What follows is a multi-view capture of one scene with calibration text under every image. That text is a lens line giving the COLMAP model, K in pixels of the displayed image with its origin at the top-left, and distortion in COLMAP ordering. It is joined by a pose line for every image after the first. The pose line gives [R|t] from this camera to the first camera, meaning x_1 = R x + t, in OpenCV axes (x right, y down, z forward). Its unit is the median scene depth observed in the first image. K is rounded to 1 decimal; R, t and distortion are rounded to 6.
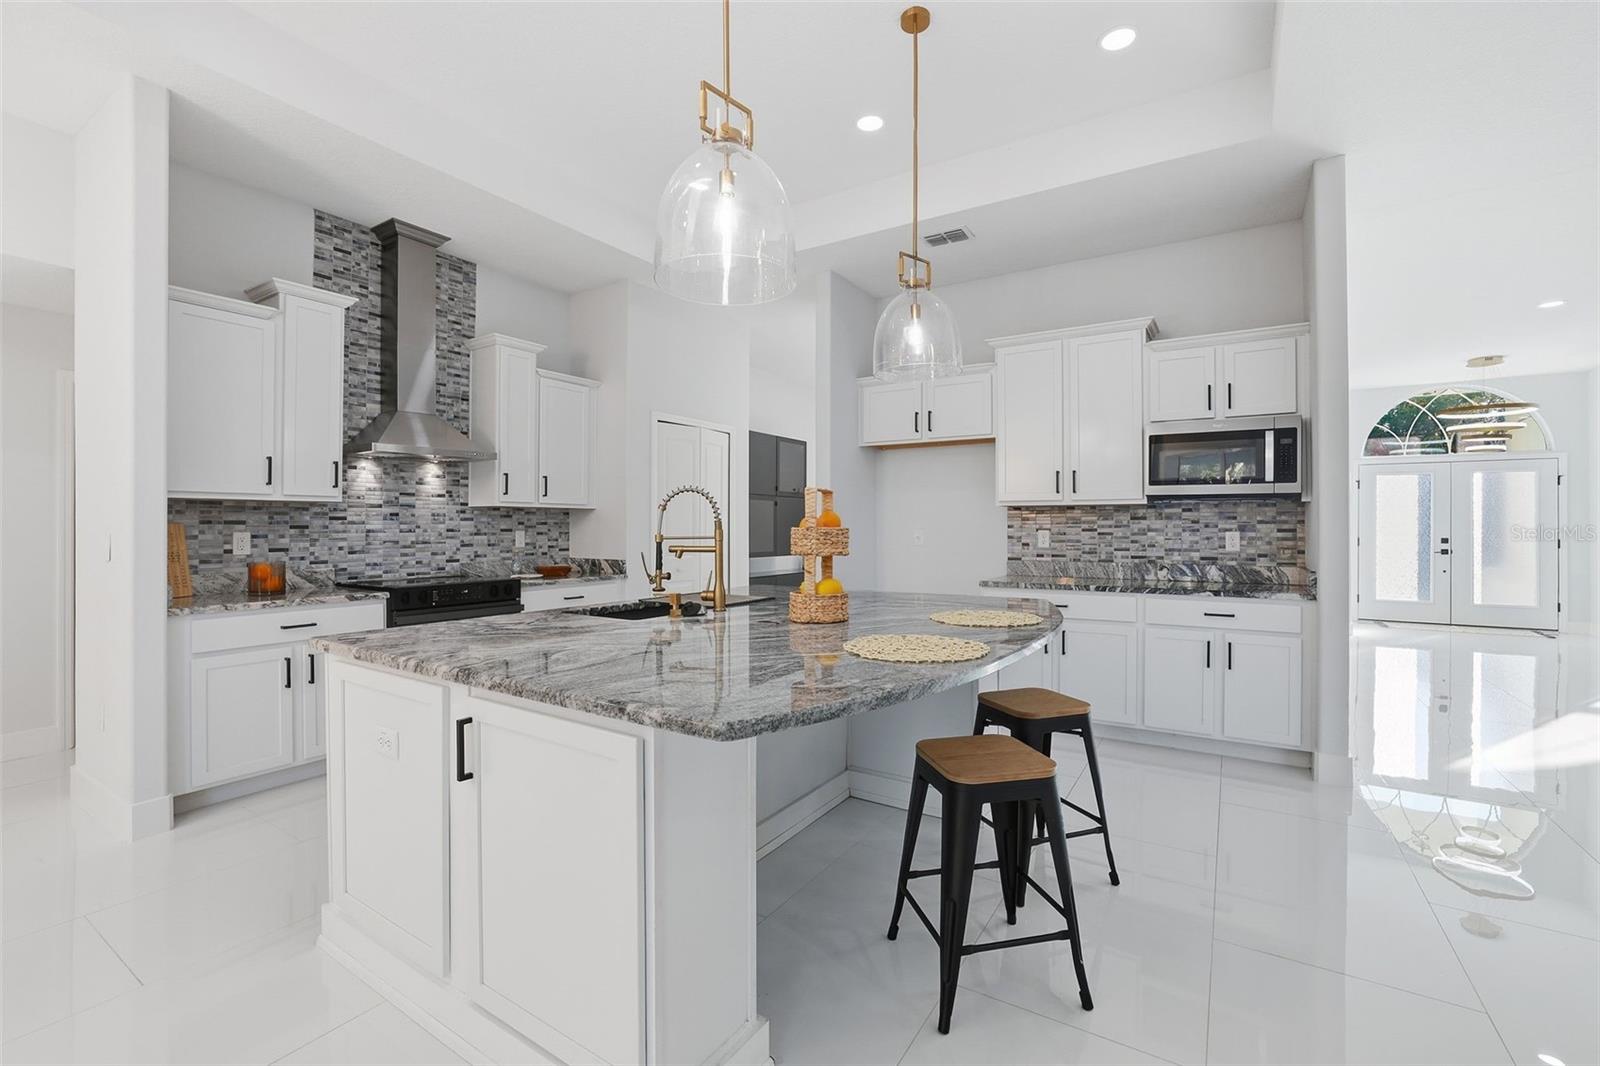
lens RADIAL K [[700.6, 0, 804.9], [0, 700.6, 524.8], [0, 0, 1]] dist [-0.033892, 0.015651]
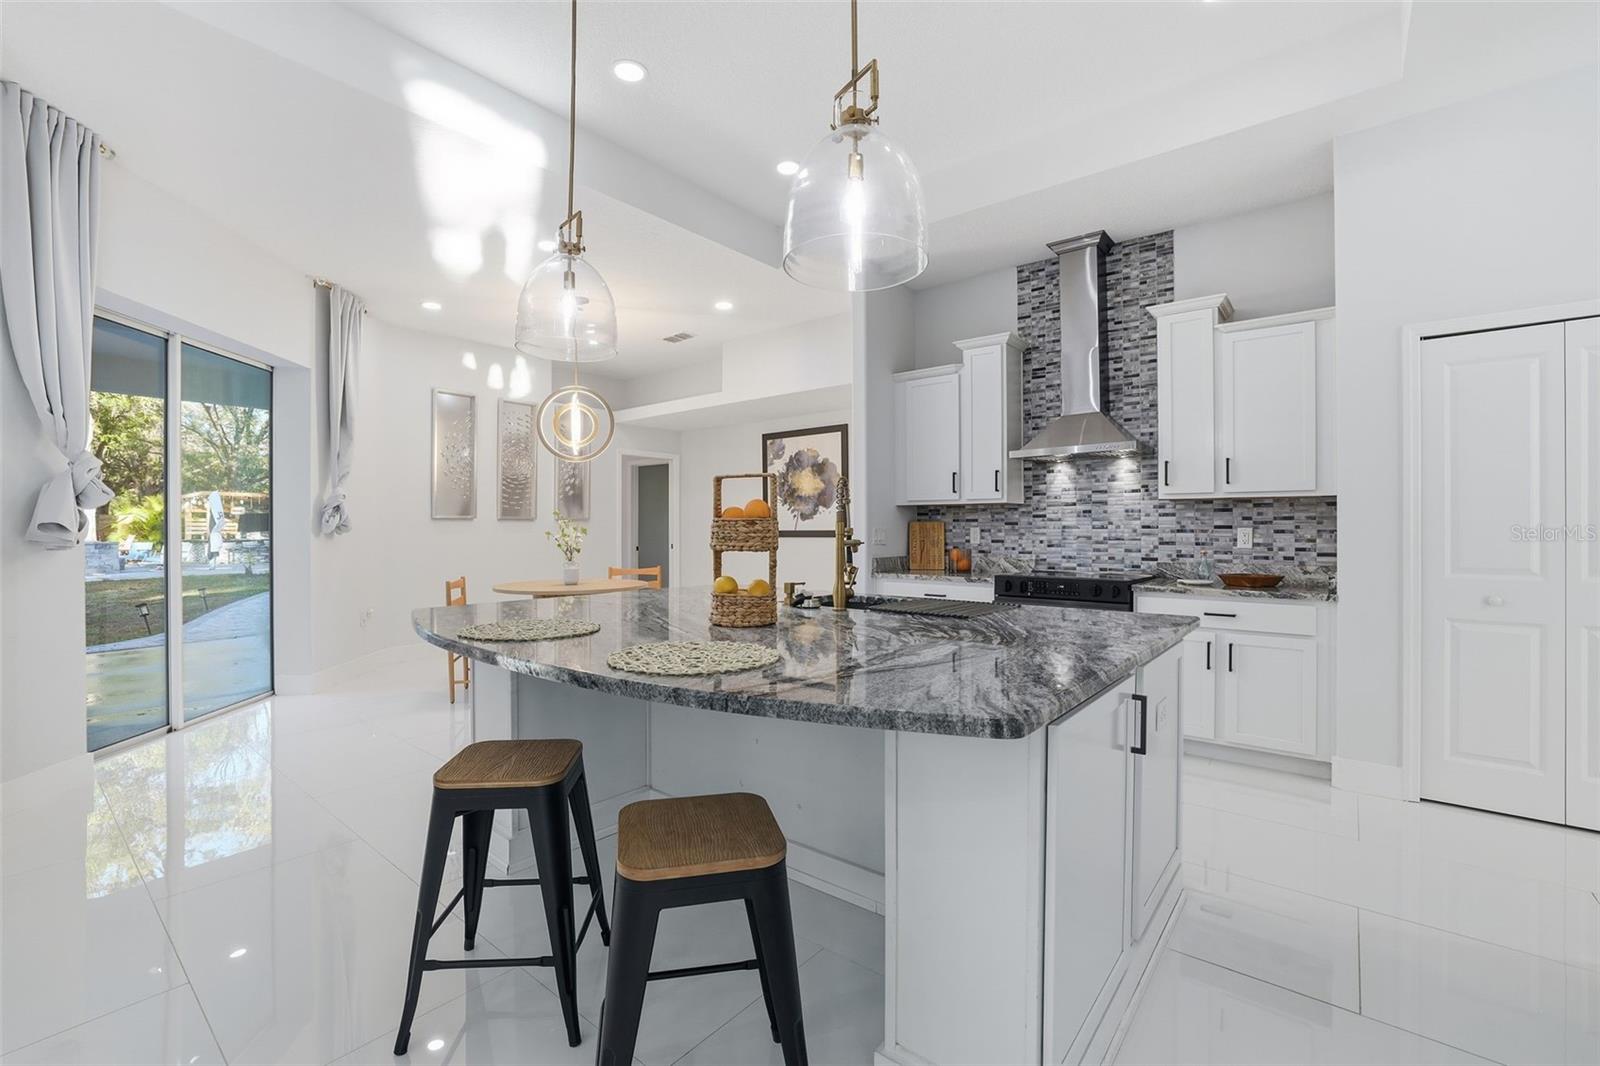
lens RADIAL K [[700.6, 0, 804.9], [0, 700.6, 524.8], [0, 0, 1]] dist [-0.033892, 0.015651]
pose [[-0.116341, -0.002664, -0.993206, 0.504345], [0.003066, 0.999991, -0.003042, 0.007057], [0.993205, -0.003399, -0.116332, 0.676546]]
